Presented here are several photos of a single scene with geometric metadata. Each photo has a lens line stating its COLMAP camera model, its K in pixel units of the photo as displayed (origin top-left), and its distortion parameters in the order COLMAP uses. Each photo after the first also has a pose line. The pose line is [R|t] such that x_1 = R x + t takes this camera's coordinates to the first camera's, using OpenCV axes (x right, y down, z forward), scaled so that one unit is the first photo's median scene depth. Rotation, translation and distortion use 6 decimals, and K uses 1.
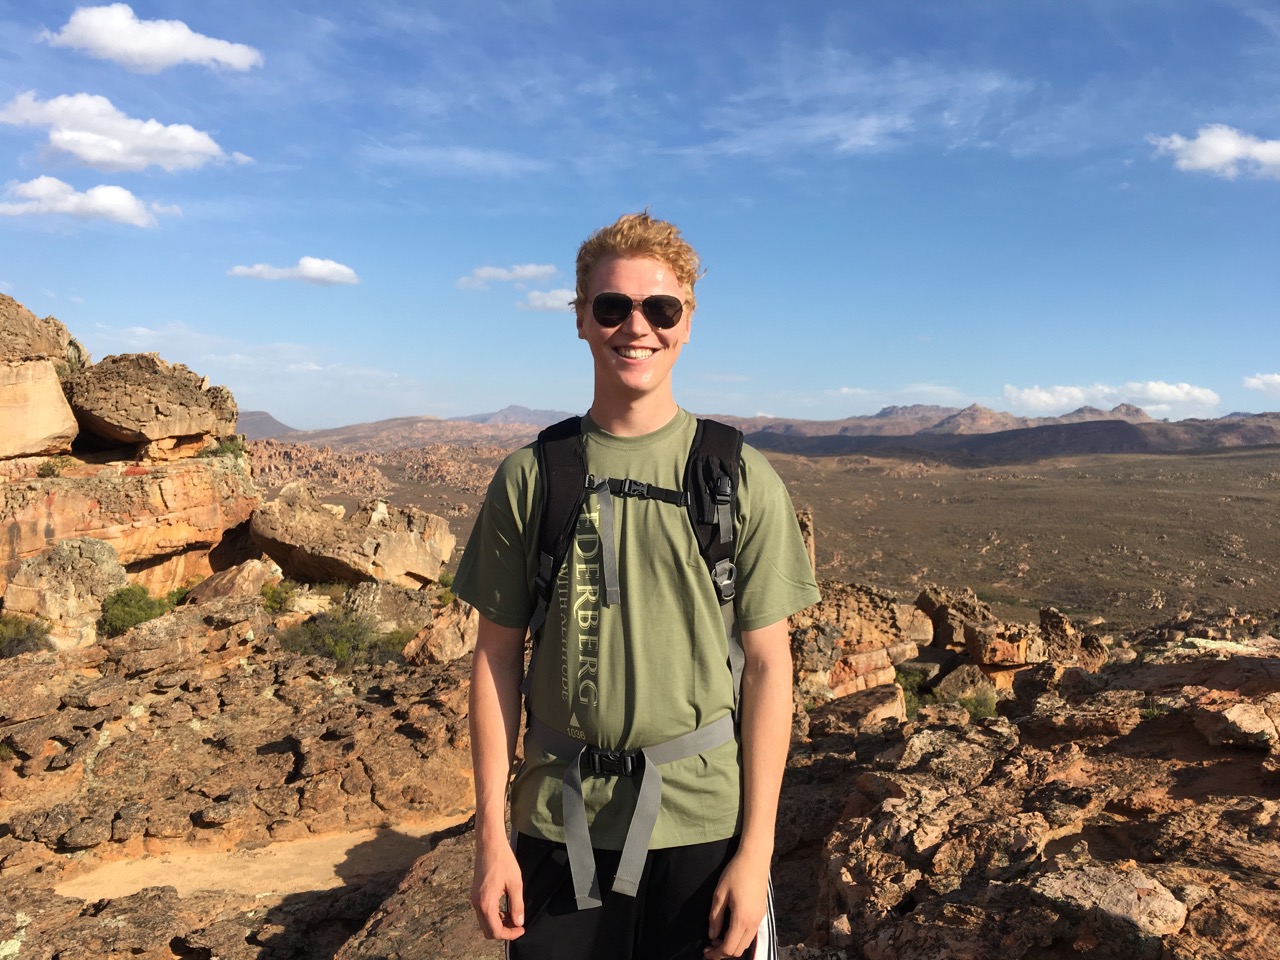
lens RADIAL K [[1095.2, 0, 639.8], [0, 1095.2, 476.5], [0, 0, 1]] dist [0.085901, -0.114863]
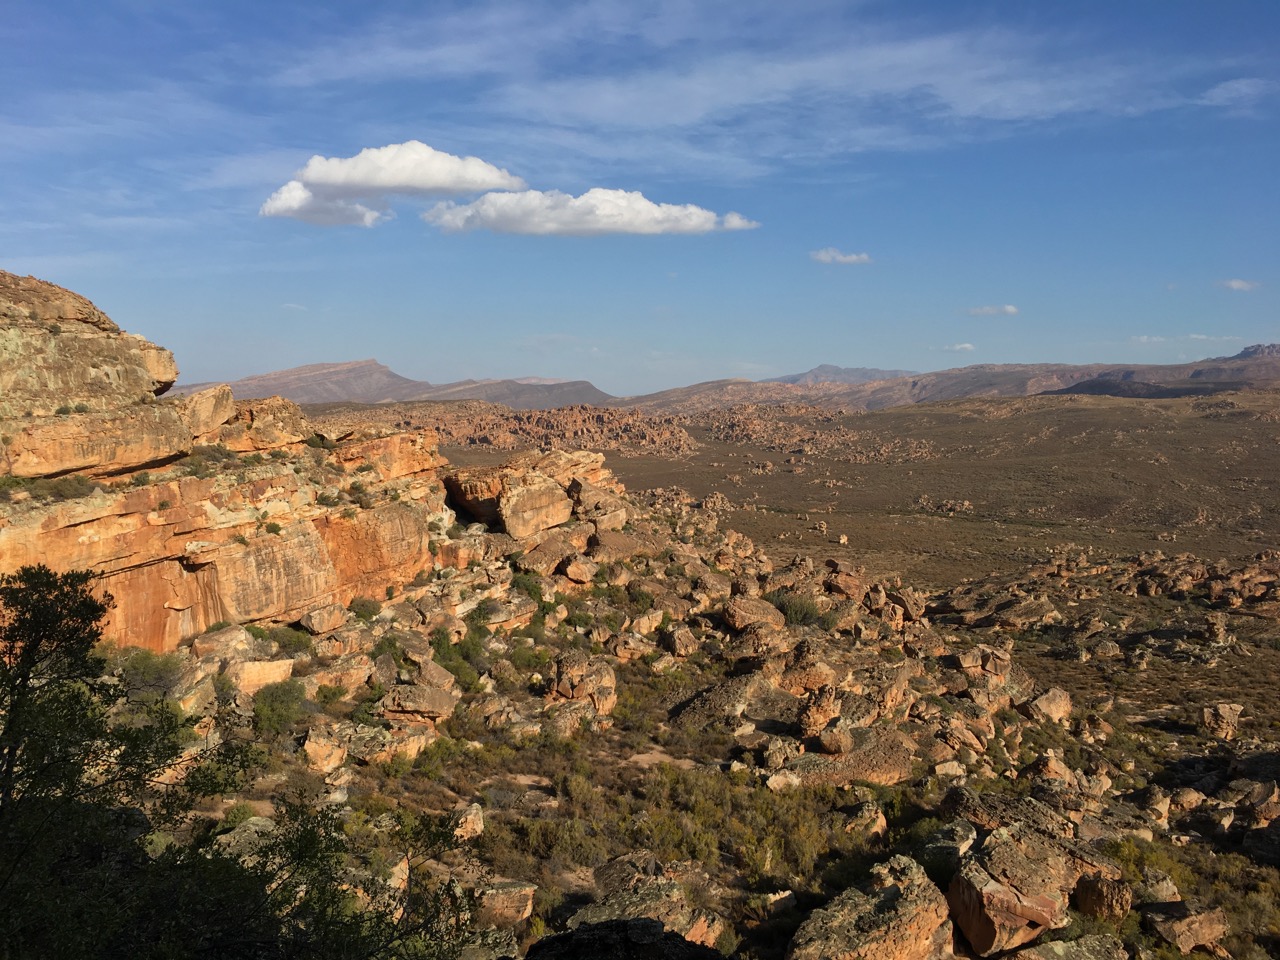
lens RADIAL K [[1095.2, 0, 645.8], [0, 1095.2, 484.3], [0, 0, 1]] dist [0.085901, -0.114863]
pose [[0.961771, -0.014697, -0.273459, 0.001092], [0.026347, 0.998893, 0.038978, 0.019542], [0.272583, -0.044692, 0.961094, 0.178257]]
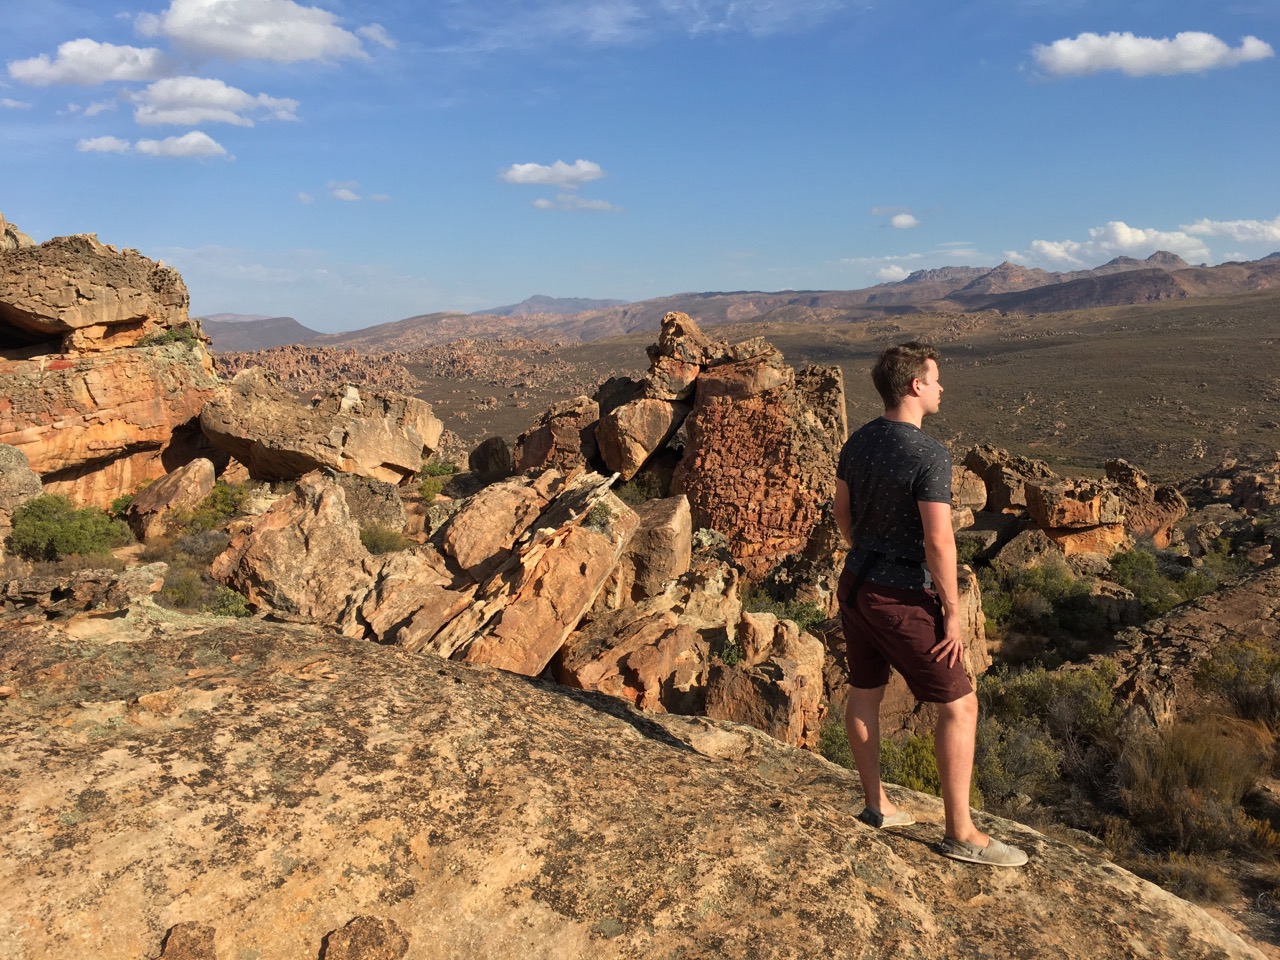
lens RADIAL K [[1095.2, 0, 639.7], [0, 1095.2, 463.8], [0, 0, 1]] dist [0.085901, -0.114863]
pose [[0.997709, -0.060210, -0.030860, 0.002128], [0.062849, 0.993659, 0.093231, 0.001889], [0.025051, -0.094957, 0.995166, 0.013253]]
